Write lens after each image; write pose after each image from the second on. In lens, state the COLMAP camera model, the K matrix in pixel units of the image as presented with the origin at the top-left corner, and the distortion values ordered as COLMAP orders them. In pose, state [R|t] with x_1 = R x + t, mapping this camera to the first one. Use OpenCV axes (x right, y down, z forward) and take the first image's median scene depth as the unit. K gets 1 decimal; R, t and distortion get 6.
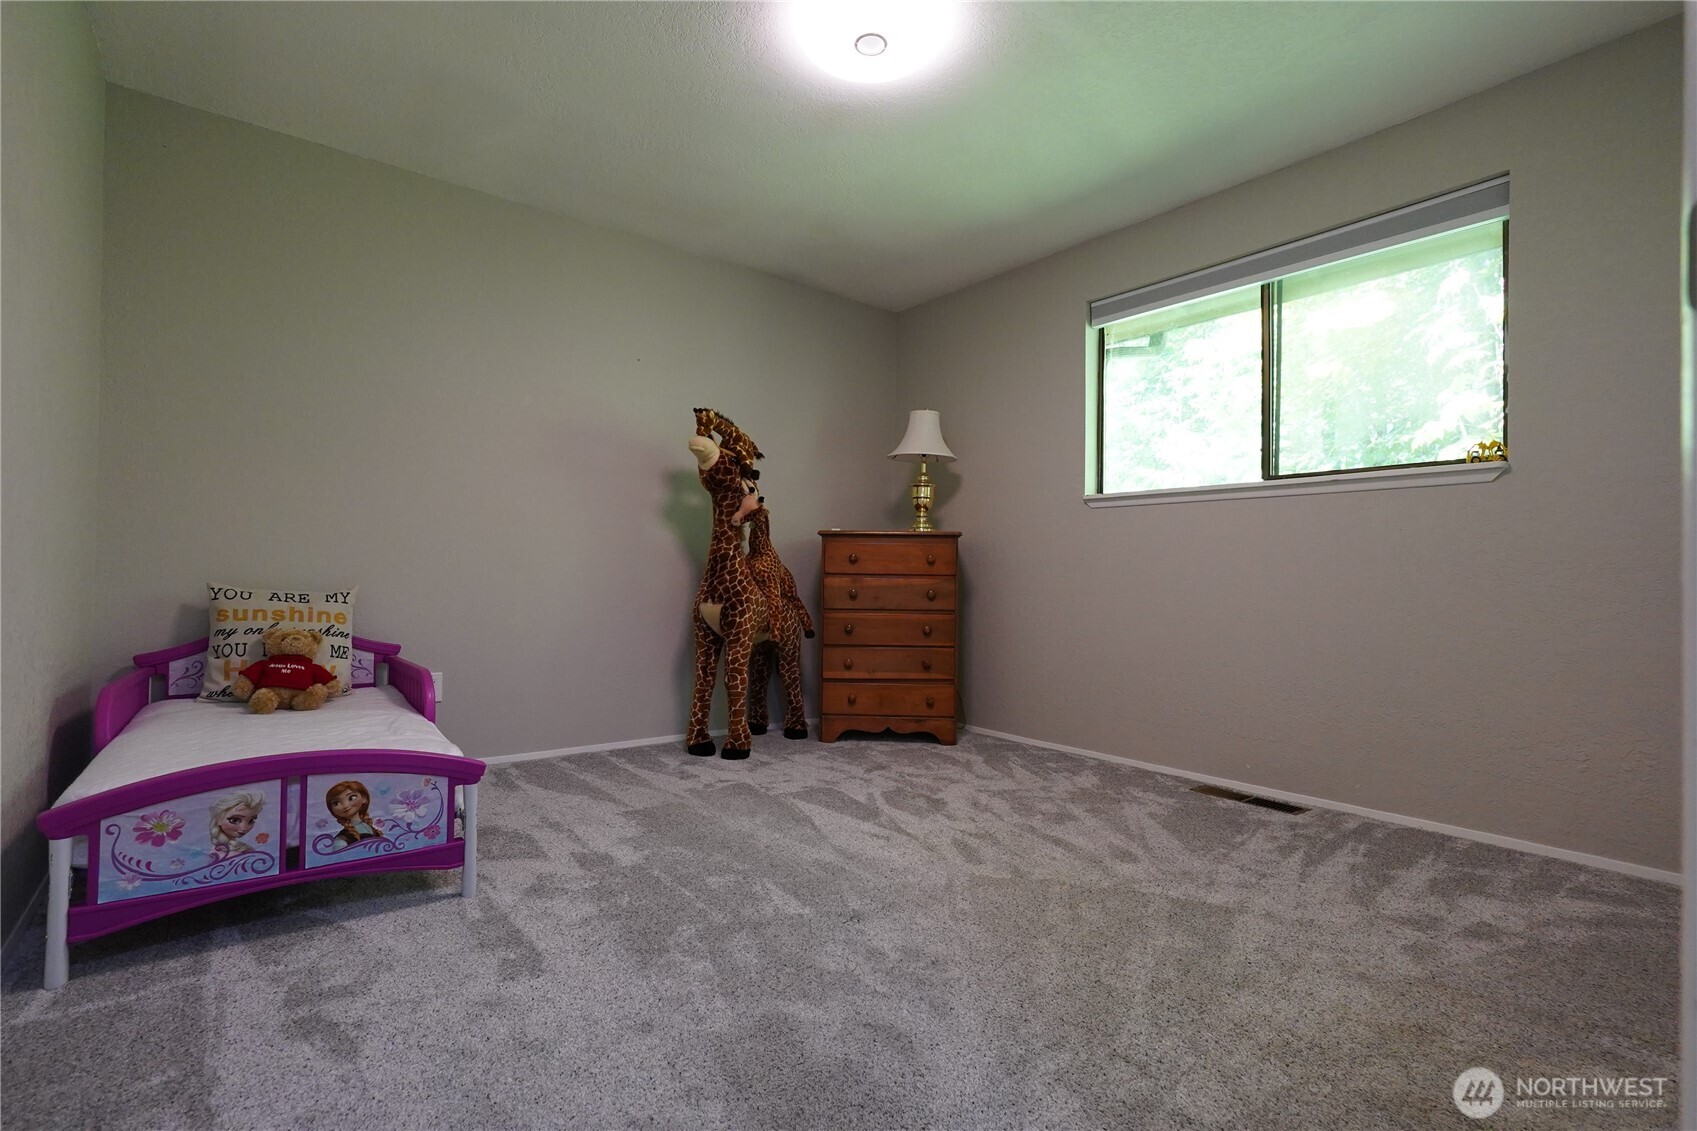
lens RADIAL K [[779.9, 0, 849.7], [0, 779.9, 568.3], [0, 0, 1]] dist [-0.011901, 0.001408]
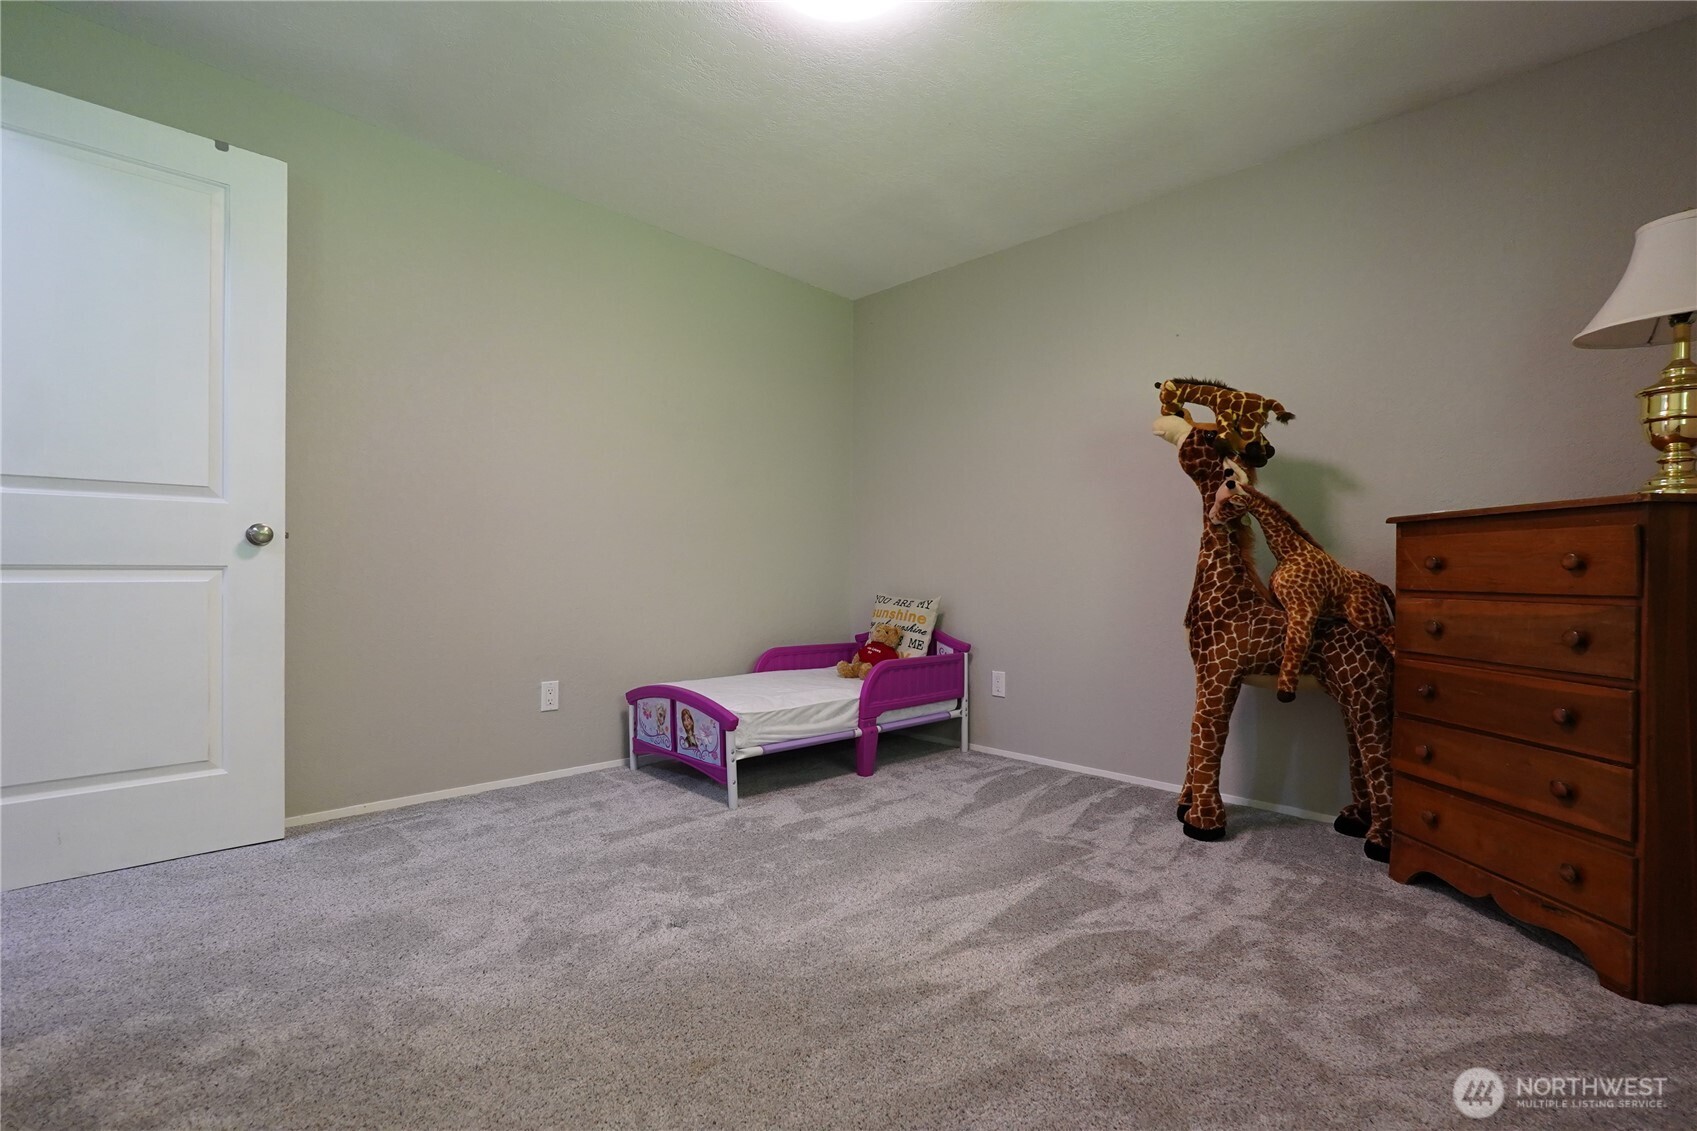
lens RADIAL K [[779.9, 0, 850.0], [0, 779.9, 569.3], [0, 0, 1]] dist [-0.011901, 0.001408]
pose [[0.112241, -0.016207, -0.993549, 0.695194], [0.006302, 0.999858, -0.015598, -0.003218], [0.993661, -0.004511, 0.112328, 0.730341]]
